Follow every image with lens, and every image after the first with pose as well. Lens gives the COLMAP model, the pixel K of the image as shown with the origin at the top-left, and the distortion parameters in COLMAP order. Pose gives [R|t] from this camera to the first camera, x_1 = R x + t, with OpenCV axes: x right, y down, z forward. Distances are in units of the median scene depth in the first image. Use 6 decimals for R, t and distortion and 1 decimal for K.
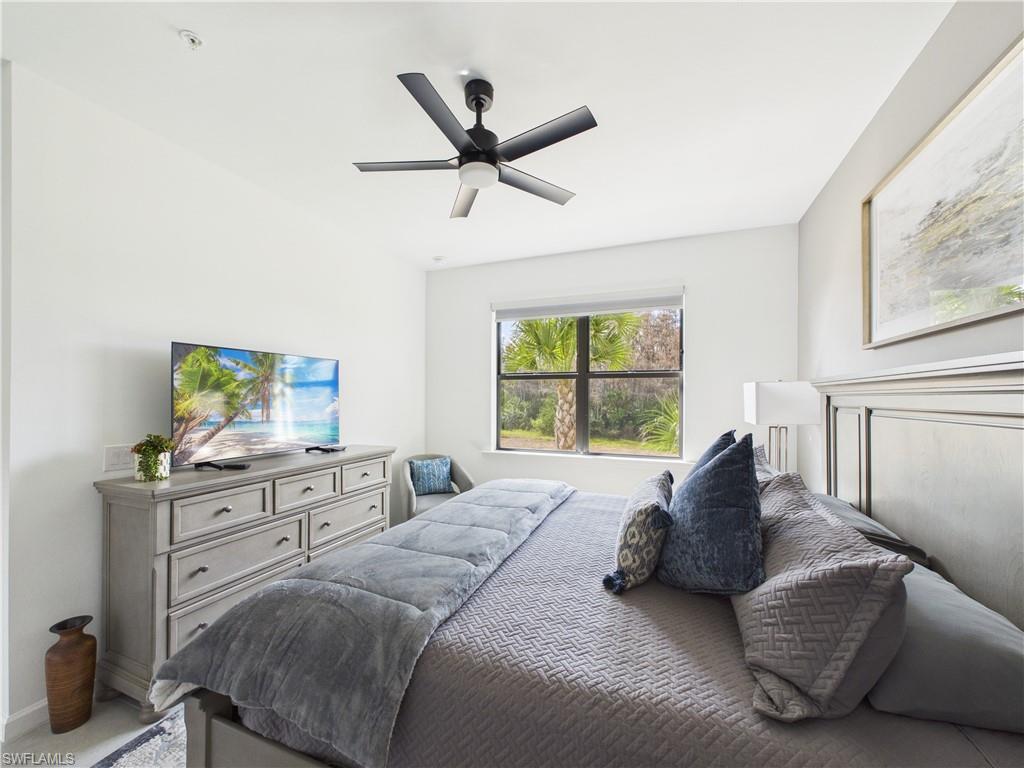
lens RADIAL K [[409.4, 0, 512.4], [0, 409.4, 395.1], [0, 0, 1]] dist [0.000180, -0.000045]
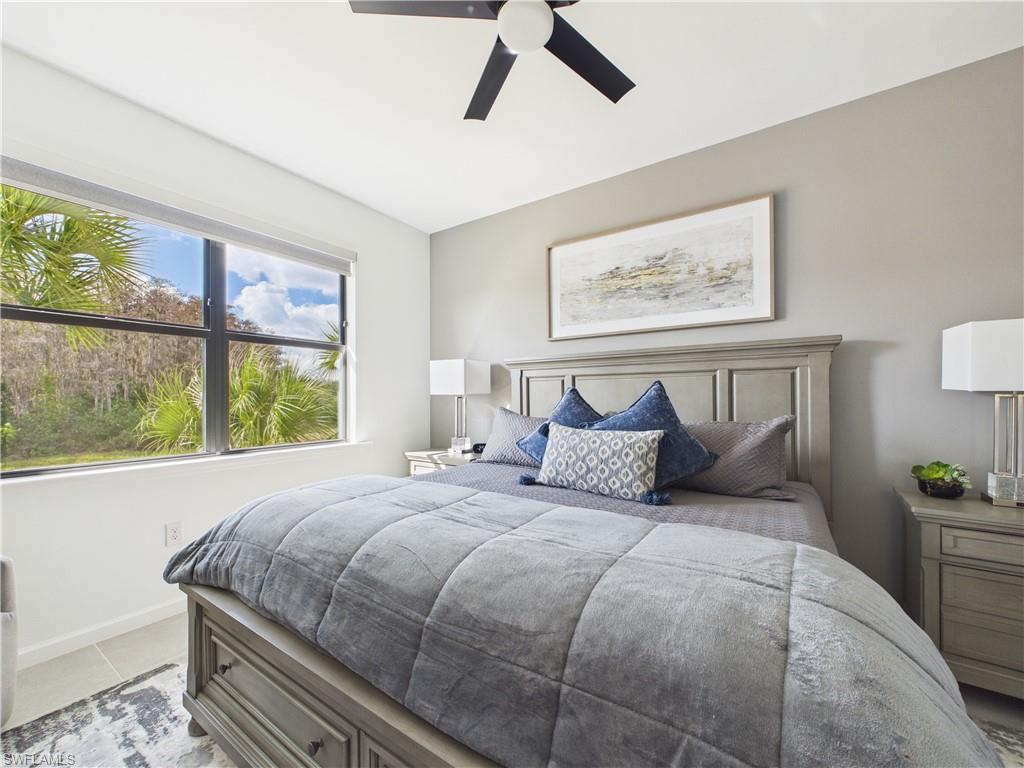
lens RADIAL K [[405.5, 0, 514.0], [0, 405.5, 393.8], [0, 0, 1]] dist [0.001425, -0.000267]
pose [[0.216006, 0.004244, 0.976383, -0.639795], [0.002316, 0.999986, -0.004859, 0.092046], [-0.976389, 0.003311, 0.215993, 0.724087]]
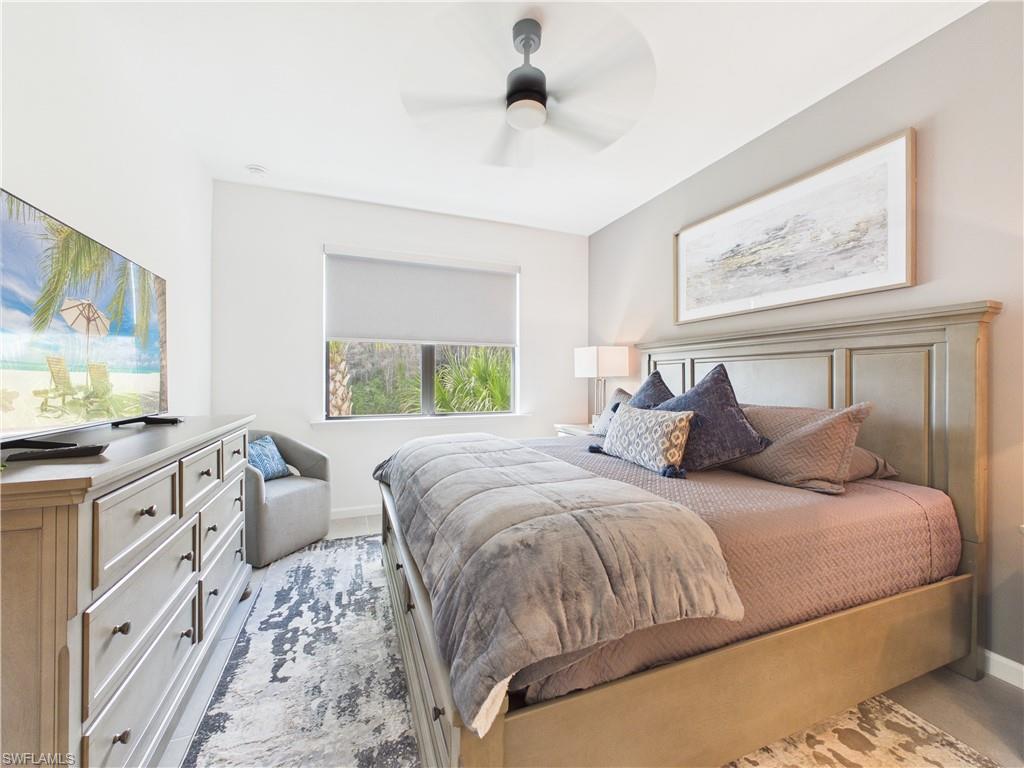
lens RADIAL K [[409.4, 0, 515.1], [0, 409.4, 377.3], [0, 0, 1]] dist [0.000180, -0.000045]
pose [[0.720715, 0.003195, 0.693224, -0.661445], [-0.002538, 0.999995, -0.001971, 0.091812], [-0.693227, -0.000339, 0.720719, 0.246204]]
